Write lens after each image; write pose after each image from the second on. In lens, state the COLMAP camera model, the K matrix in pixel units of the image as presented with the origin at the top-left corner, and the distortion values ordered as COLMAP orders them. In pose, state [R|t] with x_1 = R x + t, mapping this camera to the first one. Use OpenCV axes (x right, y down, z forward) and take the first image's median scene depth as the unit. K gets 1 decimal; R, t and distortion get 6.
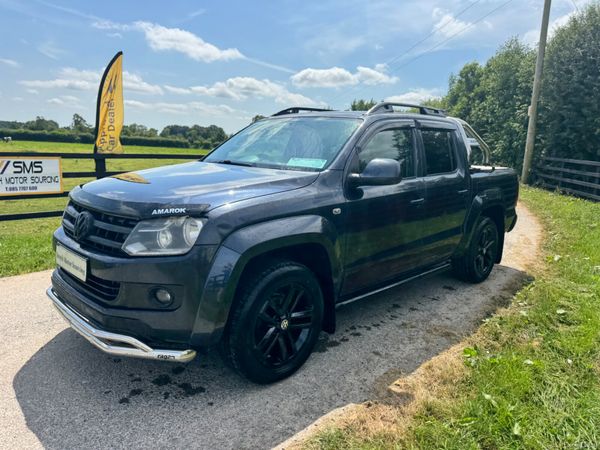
lens RADIAL K [[427.8, 0, 300.4], [0, 427.8, 221.7], [0, 0, 1]] dist [0.019298, -0.024354]
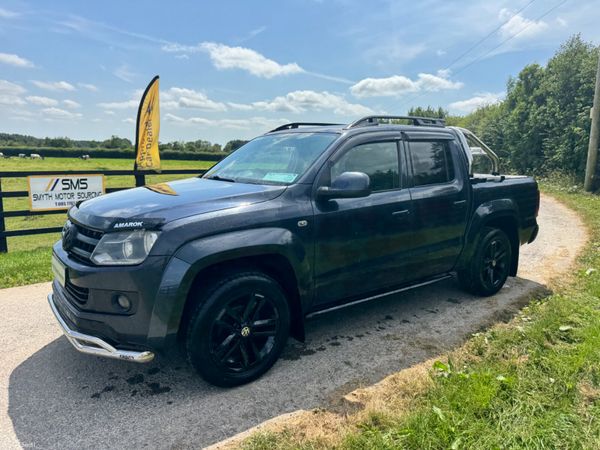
lens RADIAL K [[427.8, 0, 299.7], [0, 427.8, 224.1], [0, 0, 1]] dist [0.019298, -0.024354]
pose [[0.990305, -0.004978, -0.138817, 0.177717], [0.002229, 0.999798, -0.019955, -0.001828], [0.138889, 0.019452, 0.990117, -0.021802]]
